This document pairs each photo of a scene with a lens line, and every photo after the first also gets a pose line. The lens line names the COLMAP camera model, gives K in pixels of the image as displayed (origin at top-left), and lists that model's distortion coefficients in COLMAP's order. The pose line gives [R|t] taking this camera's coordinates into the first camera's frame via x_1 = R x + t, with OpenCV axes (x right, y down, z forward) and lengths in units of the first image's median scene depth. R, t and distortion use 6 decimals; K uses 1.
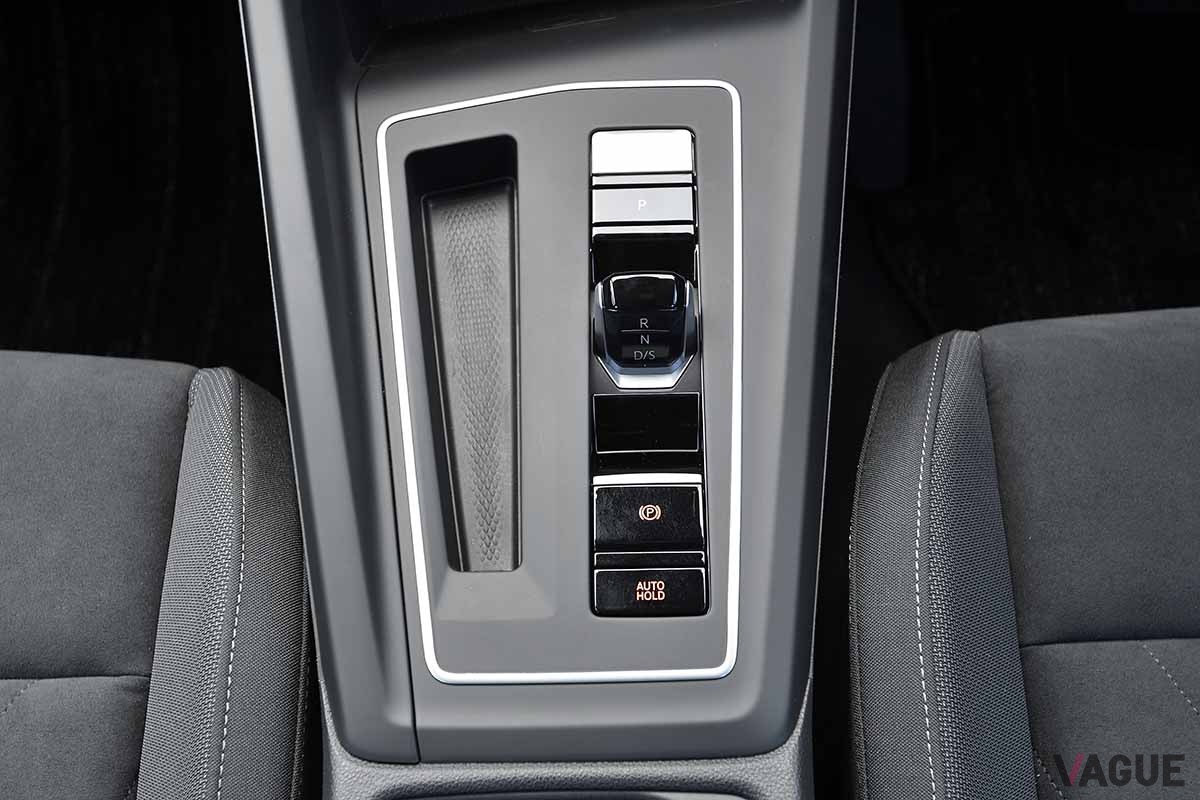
lens RADIAL K [[1682.1, 0, 590.0], [0, 1682.1, 397.5], [0, 0, 1]] dist [-0.066211, 0.000000]
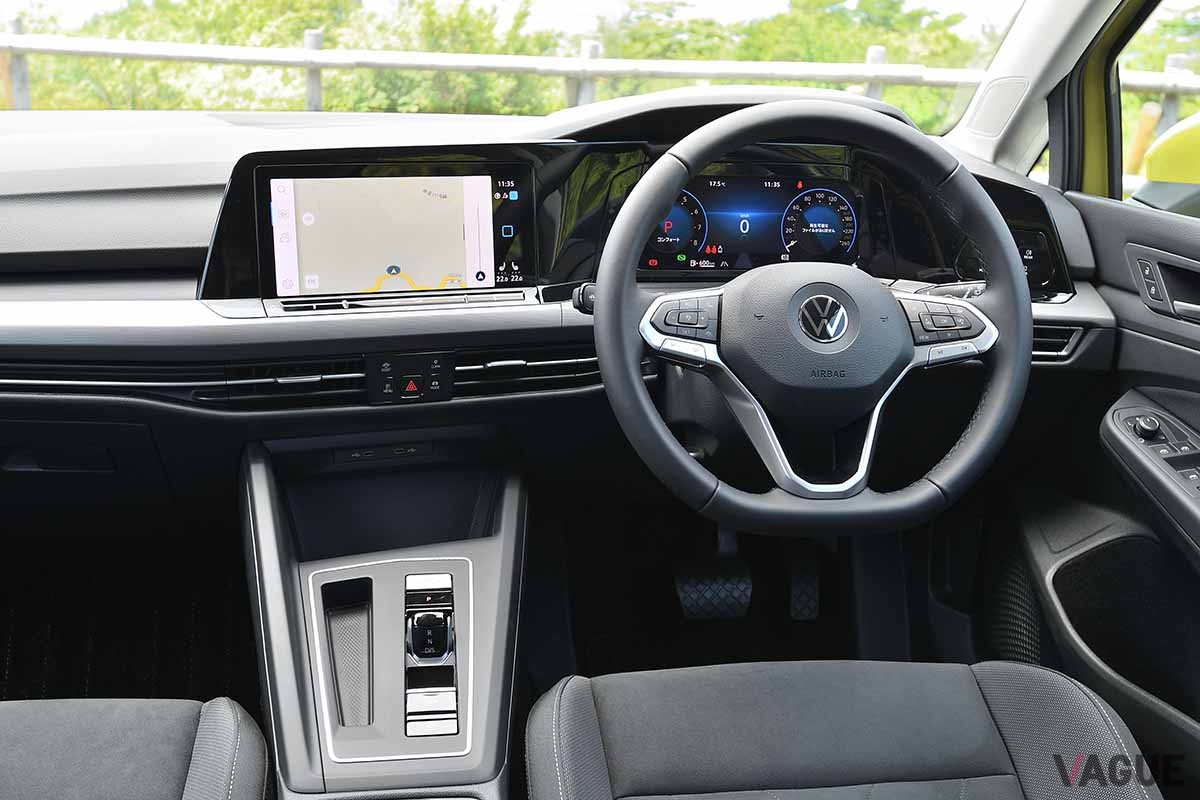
lens RADIAL K [[1312.1, 0, 603.9], [0, 1312.1, 404.7], [0, 0, 1]] dist [0.022843, 0.000000]
pose [[0.989313, 0.007649, 0.145604, 0.004465], [0.075995, 0.825205, -0.559698, 0.669070], [-0.124434, 0.564782, 0.815805, -0.608867]]
